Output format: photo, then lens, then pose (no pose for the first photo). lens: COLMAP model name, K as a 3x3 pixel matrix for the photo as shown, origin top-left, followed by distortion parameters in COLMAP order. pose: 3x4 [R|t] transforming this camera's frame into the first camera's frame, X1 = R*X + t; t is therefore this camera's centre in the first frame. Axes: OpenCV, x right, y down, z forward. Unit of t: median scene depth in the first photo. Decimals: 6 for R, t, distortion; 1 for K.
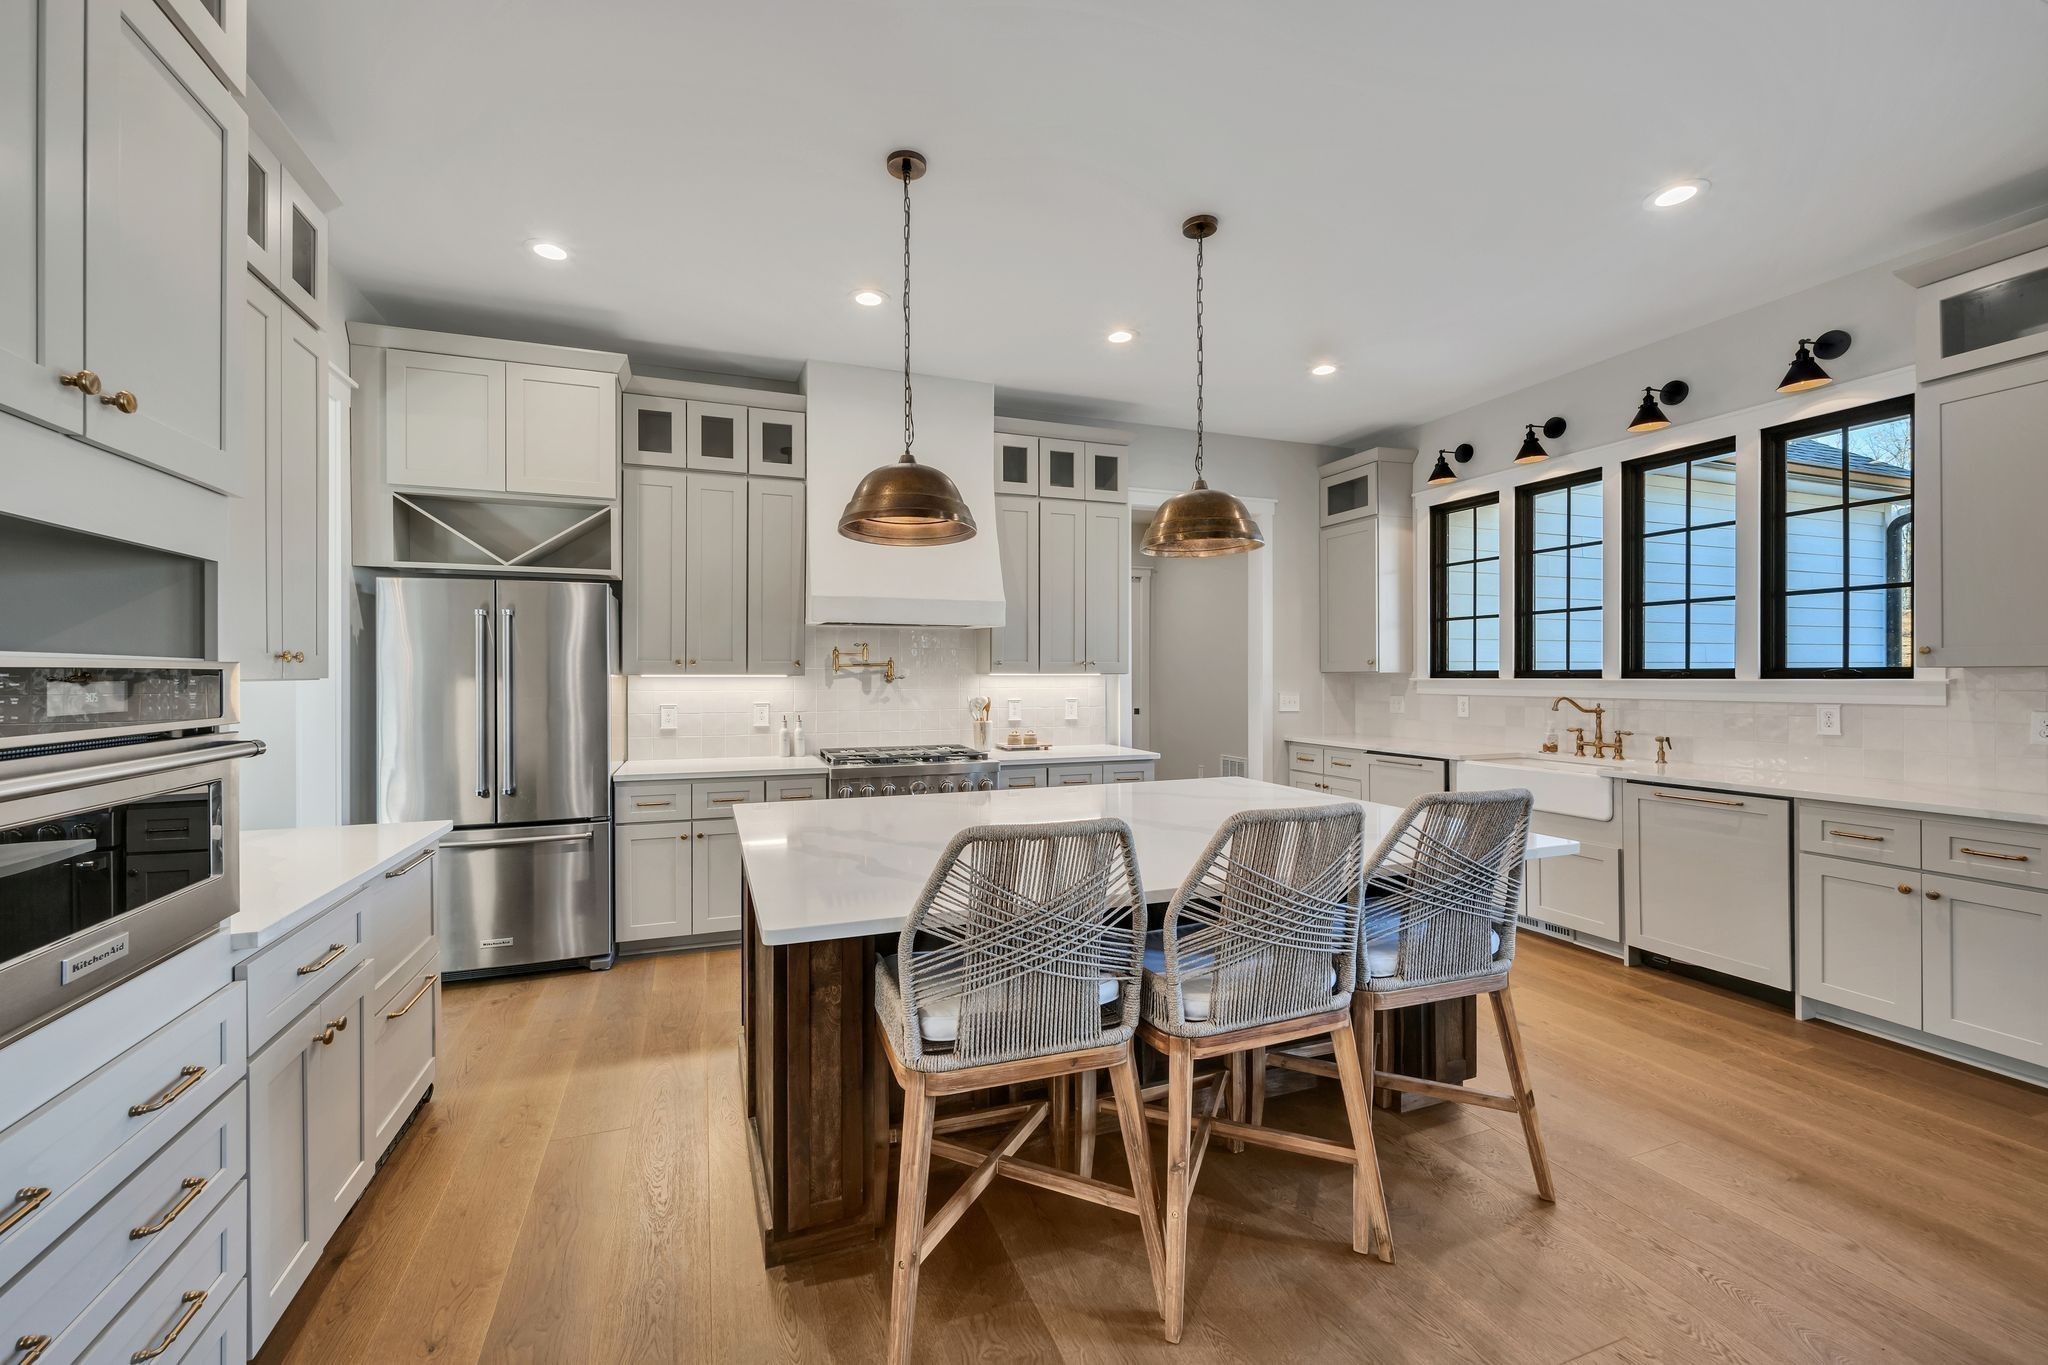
lens RADIAL K [[760.2, 0, 984.6], [0, 760.2, 699.9], [0, 0, 1]] dist [-0.001828, -0.000380]
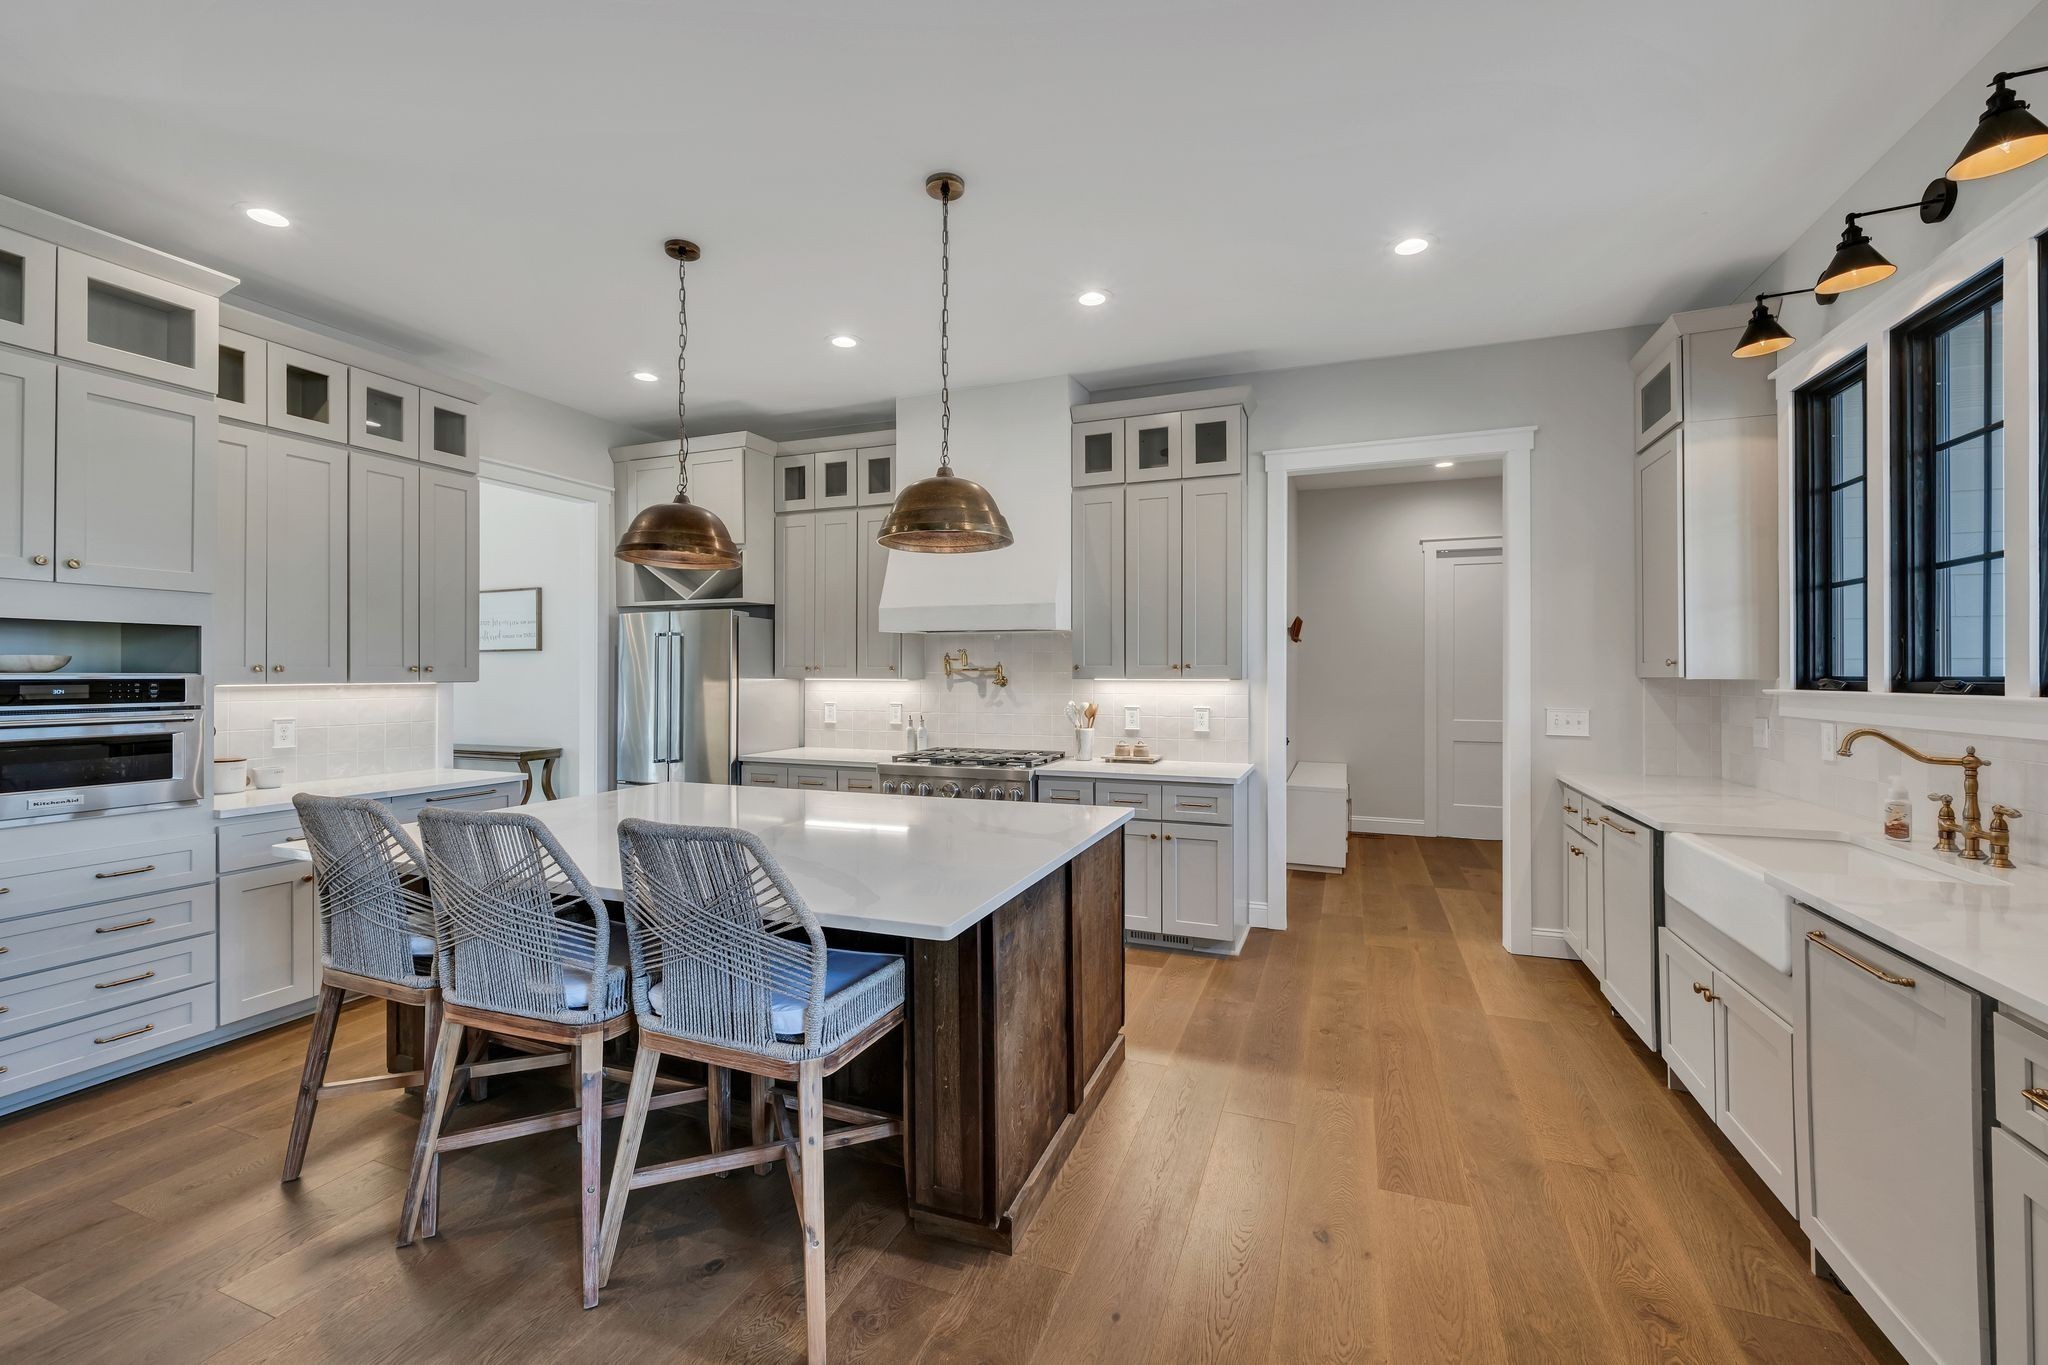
lens RADIAL K [[760.2, 0, 984.6], [0, 760.2, 699.9], [0, 0, 1]] dist [-0.001828, -0.000380]
pose [[0.783569, 0.022118, -0.620911, 0.545736], [-0.022331, 0.999723, 0.007430, -0.013471], [0.620903, 0.008043, 0.783846, 0.201352]]
